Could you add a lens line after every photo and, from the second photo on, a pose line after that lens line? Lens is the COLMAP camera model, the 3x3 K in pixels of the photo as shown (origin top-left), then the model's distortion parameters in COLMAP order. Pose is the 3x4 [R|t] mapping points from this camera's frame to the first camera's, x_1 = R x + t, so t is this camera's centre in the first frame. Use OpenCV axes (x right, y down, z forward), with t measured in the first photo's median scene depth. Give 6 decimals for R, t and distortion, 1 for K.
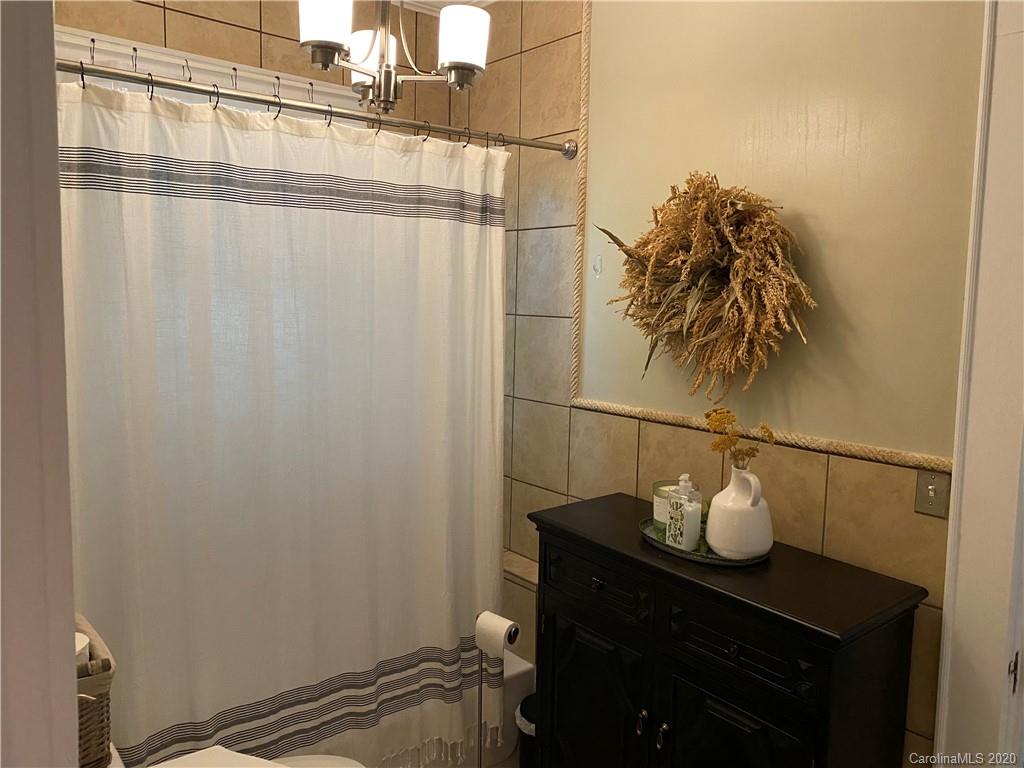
lens RADIAL K [[801.5, 0, 512.0], [0, 801.5, 384.0], [0, 0, 1]] dist [0.024808, -0.010908]
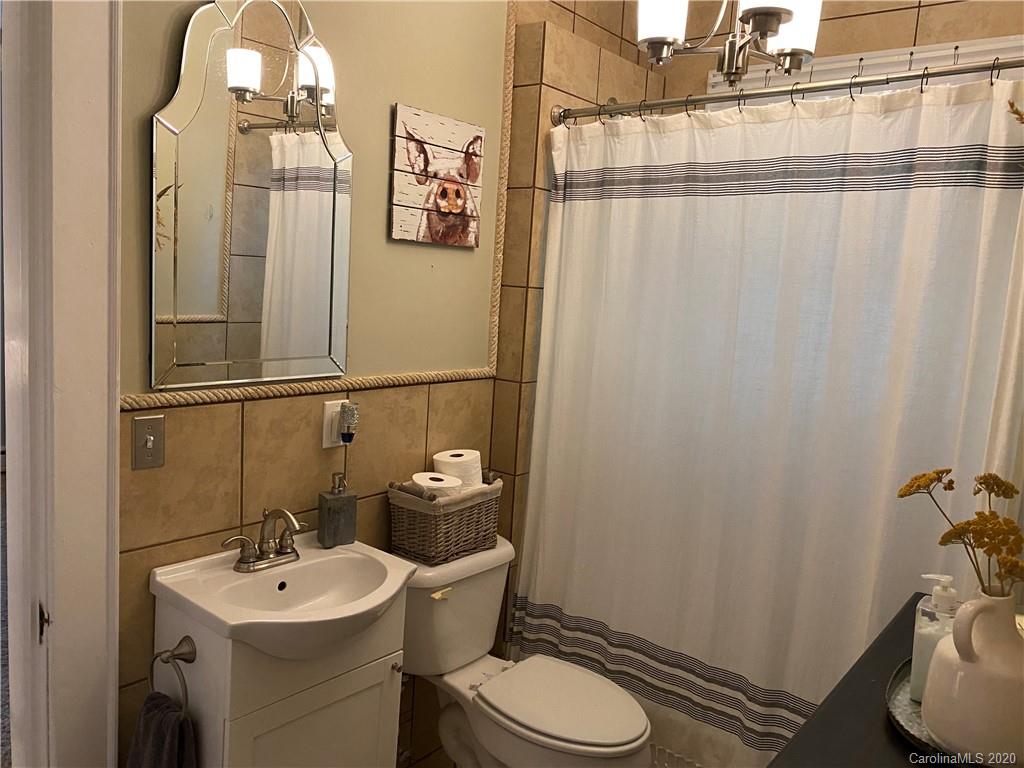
lens RADIAL K [[781.5, 0, 512.0], [0, 781.5, 384.0], [0, 0, 1]] dist [-0.015920, -0.001943]
pose [[0.209176, 0.125951, -0.969733, 0.669856], [-0.151102, 0.983923, 0.095201, -0.035676], [0.966133, 0.126615, 0.224844, 0.541936]]
